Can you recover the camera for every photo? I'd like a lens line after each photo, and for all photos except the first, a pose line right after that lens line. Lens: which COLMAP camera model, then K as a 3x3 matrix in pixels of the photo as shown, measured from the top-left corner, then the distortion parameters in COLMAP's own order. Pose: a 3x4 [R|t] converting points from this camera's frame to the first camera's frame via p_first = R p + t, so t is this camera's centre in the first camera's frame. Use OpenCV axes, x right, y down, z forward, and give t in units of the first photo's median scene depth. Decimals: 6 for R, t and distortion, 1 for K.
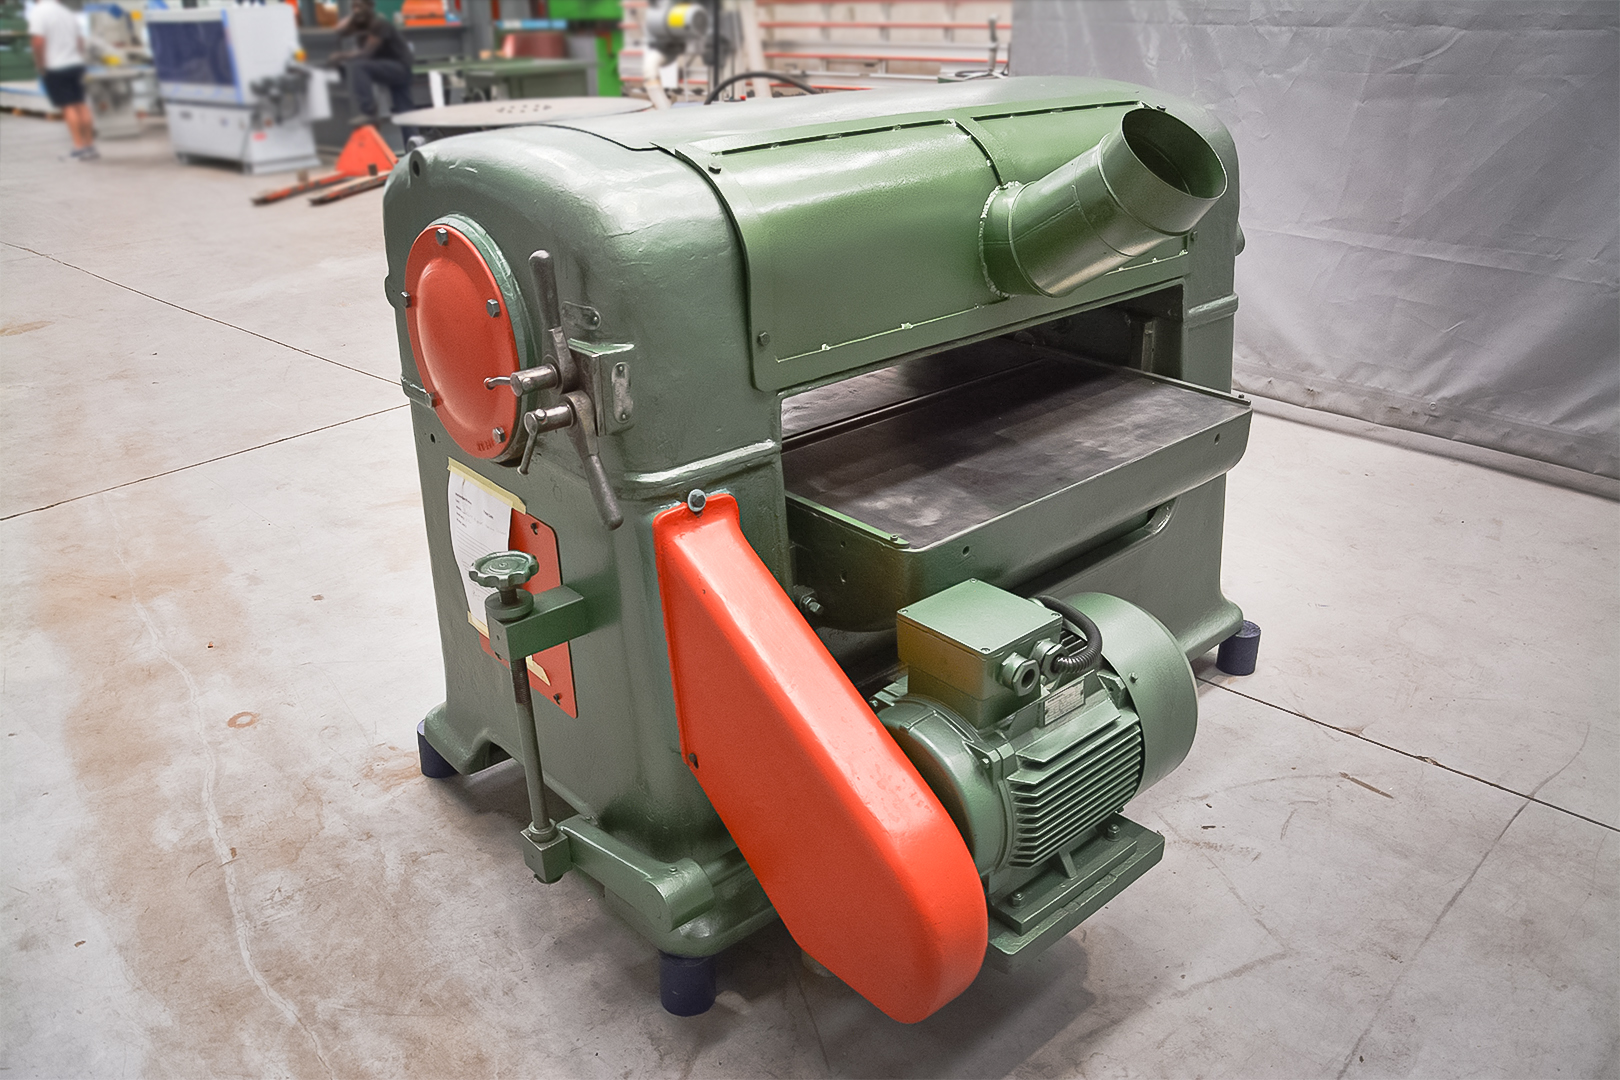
lens RADIAL K [[1262.6, 0, 807.1], [0, 1262.6, 548.0], [0, 0, 1]] dist [-0.106014, -0.001383]
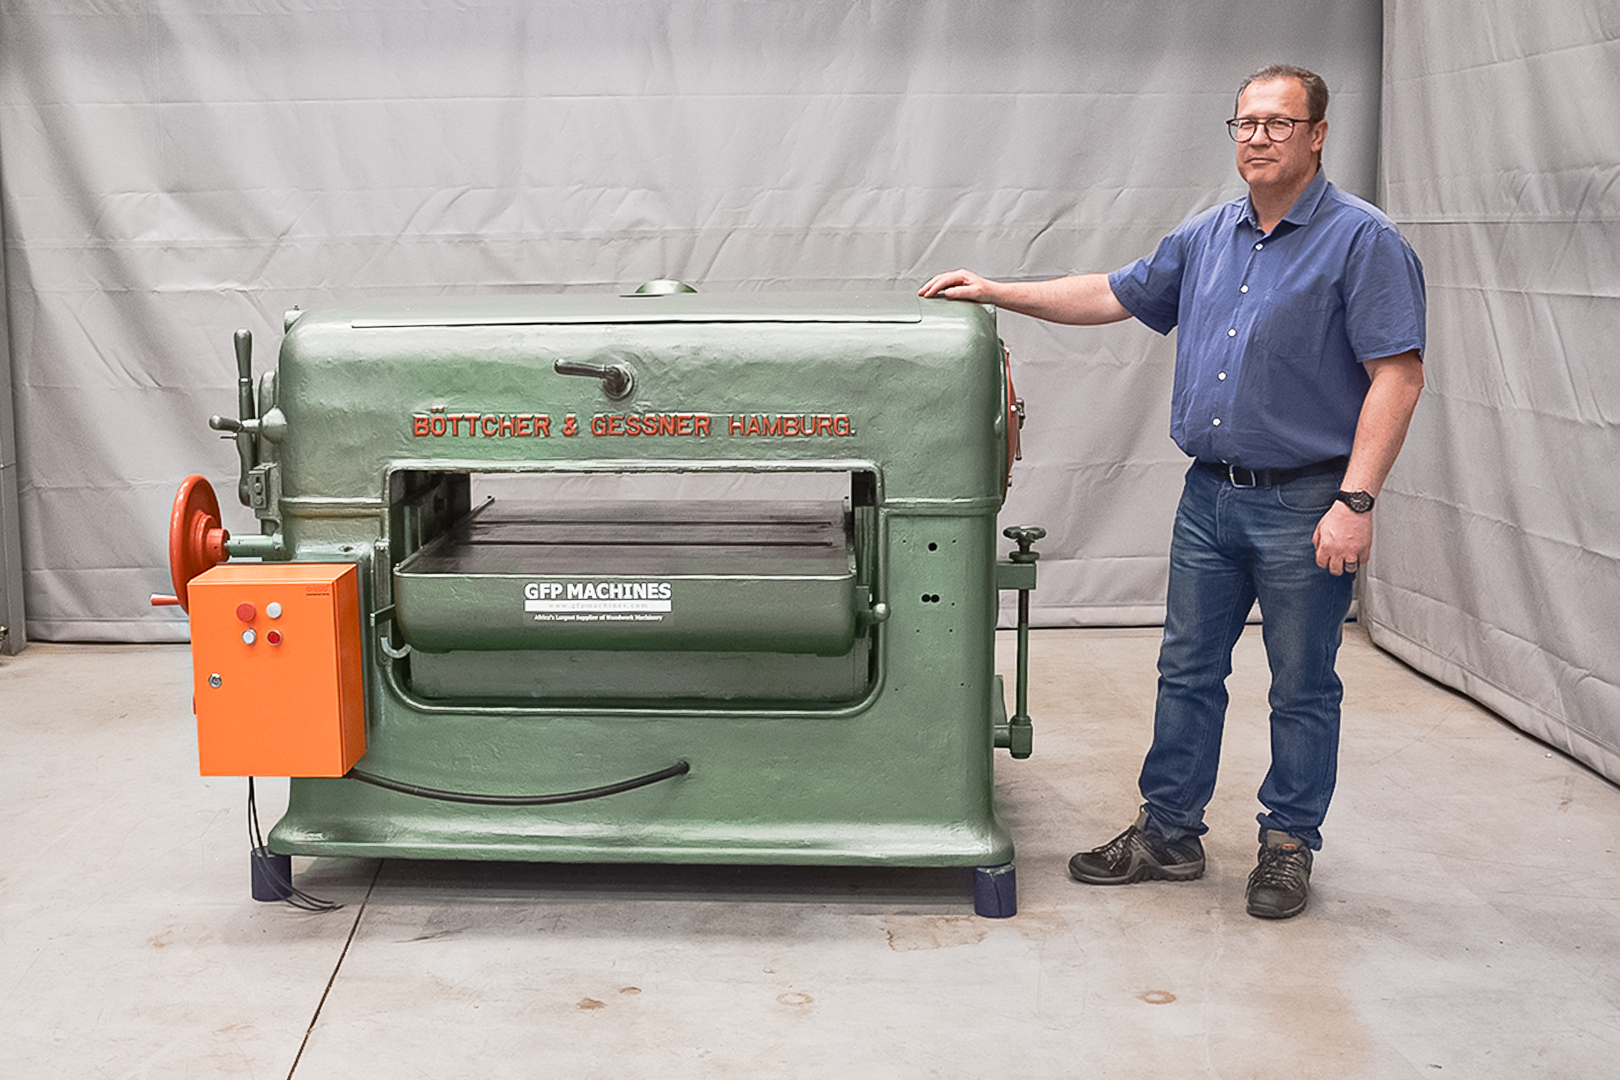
lens RADIAL K [[2003.5, 0, 616.0], [0, 2003.5, 573.0], [0, 0, 1]] dist [-0.054017, 0.000000]
pose [[-0.678304, -0.095884, 0.728499, -1.300717], [0.329698, 0.846323, 0.418373, -0.883041], [-0.656660, 0.523969, -0.542452, 2.033832]]
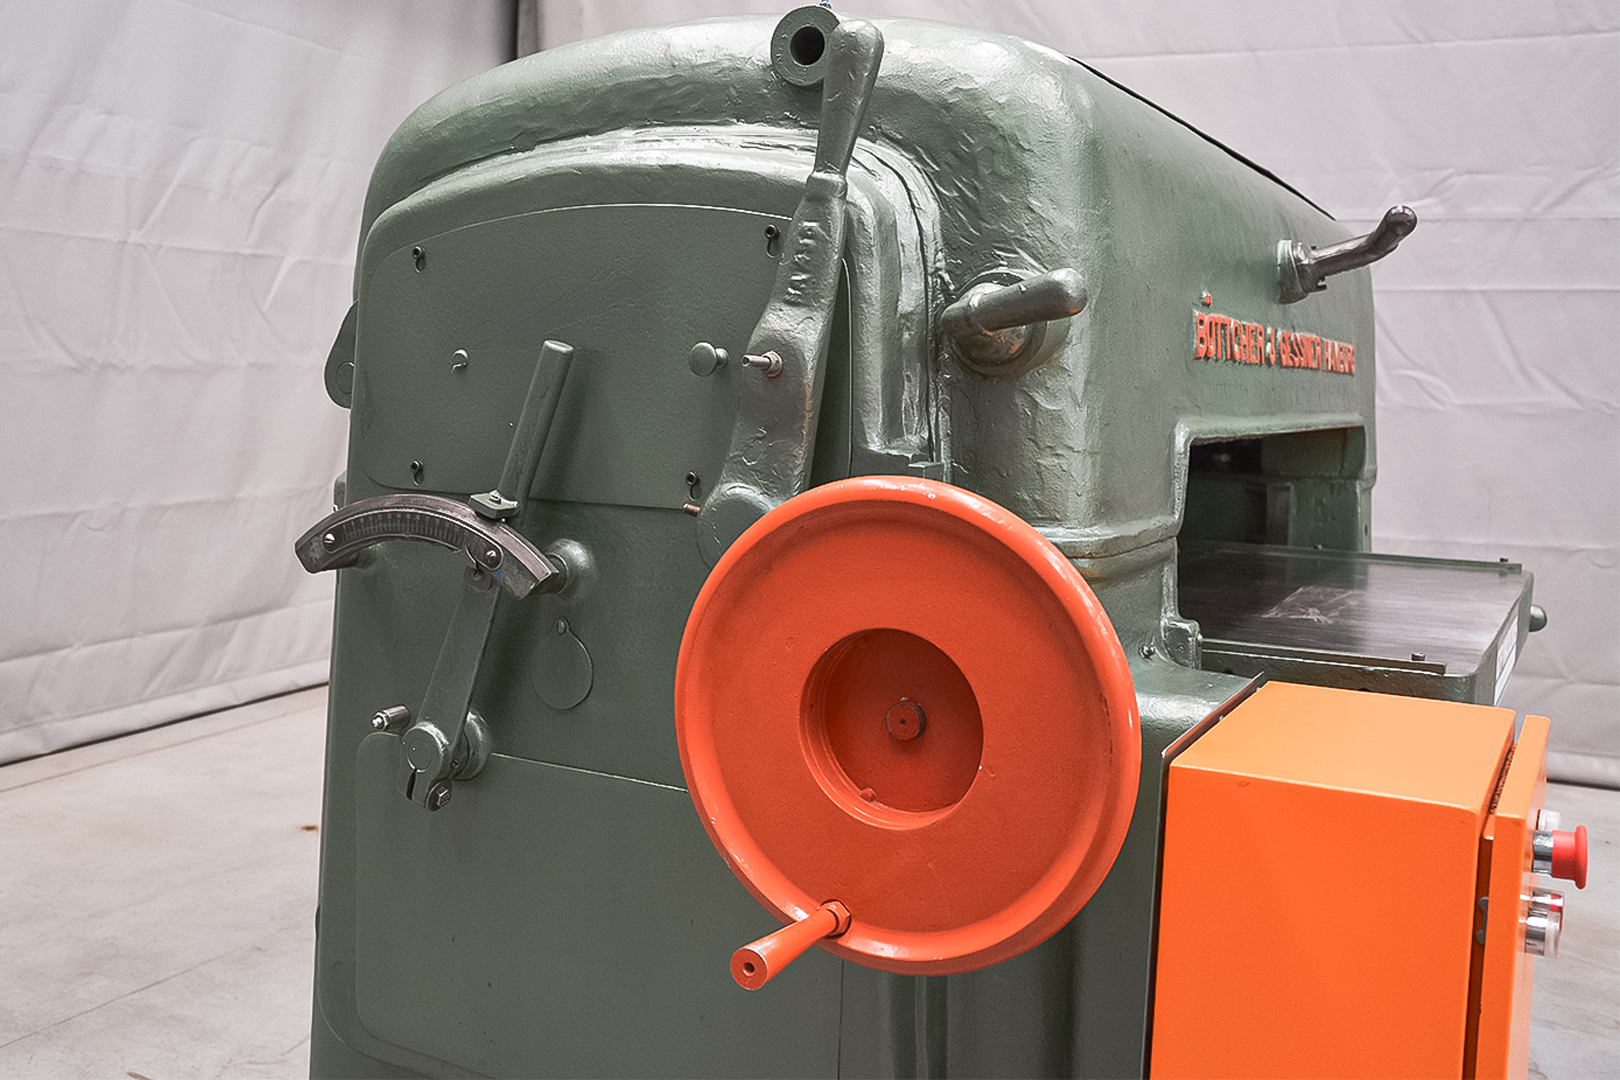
lens RADIAL K [[1556.7, 0, 683.1], [0, 1556.7, 455.1], [0, 0, 1]] dist [-0.082417, 0.000000]
pose [[-0.957075, 0.004784, -0.289801, 0.417265], [-0.132631, 0.881808, 0.452574, -0.515912], [0.257714, 0.471584, -0.843322, 1.589138]]
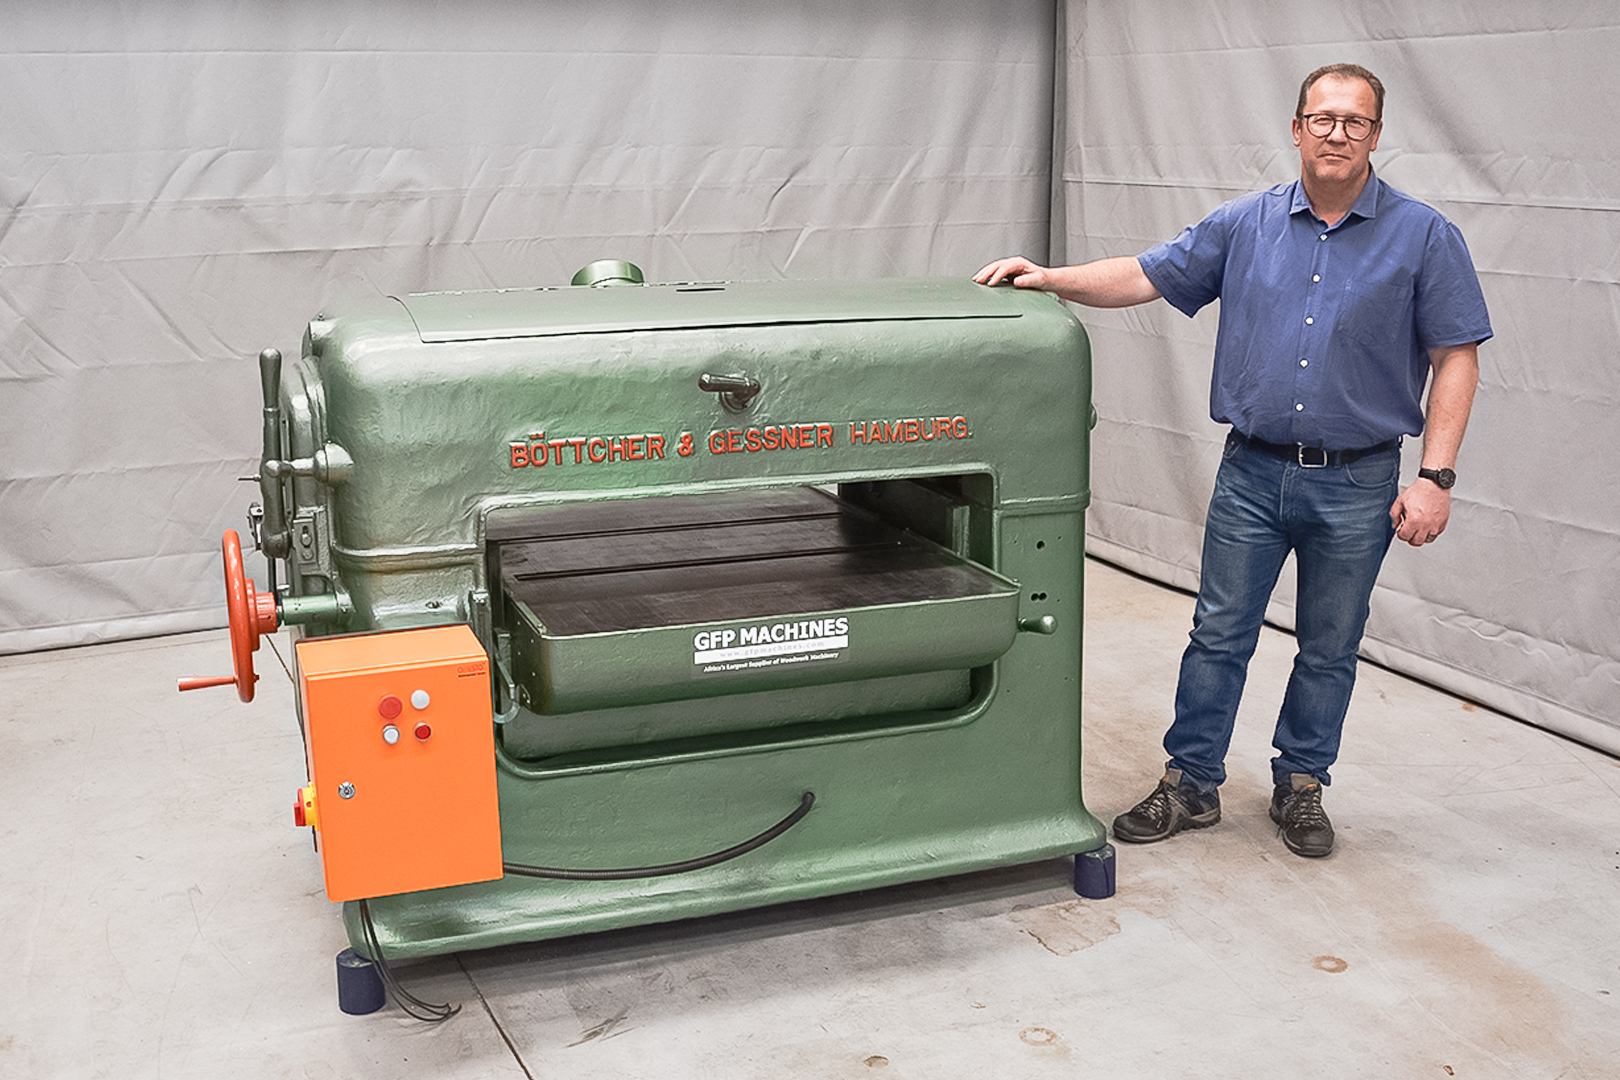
lens RADIAL K [[1683.8, 0, 707.7], [0, 1683.8, 624.3], [0, 0, 1]] dist [-0.120818, 0.000000]
pose [[-0.918244, -0.082852, 0.387250, -0.540667], [0.189628, 0.766484, 0.613631, -0.963669], [-0.347662, 0.636897, -0.688109, 2.027366]]
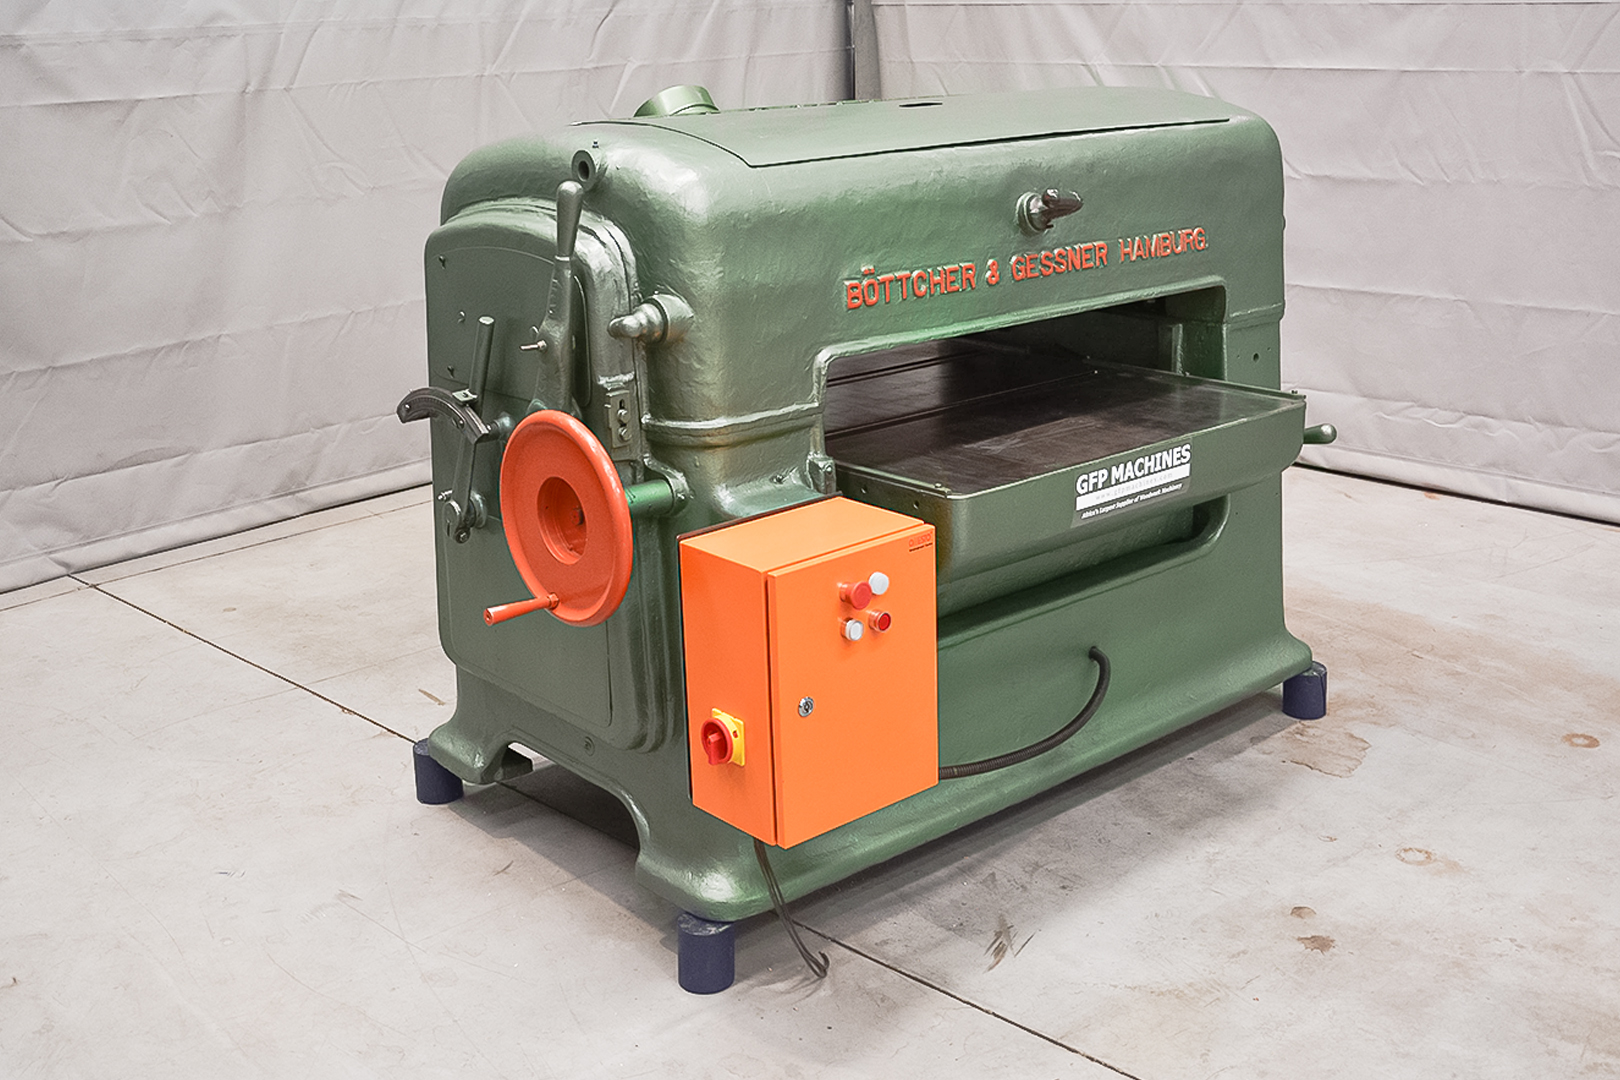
lens RADIAL K [[1818.8, 0, 791.3], [0, 1818.8, 450.1], [0, 0, 1]] dist [-0.045900, 0.000000]
pose [[-0.999227, 0.035744, 0.016384, 0.099877], [0.038103, 0.777350, 0.627914, -0.974321], [0.009708, 0.628053, -0.778110, 2.101889]]
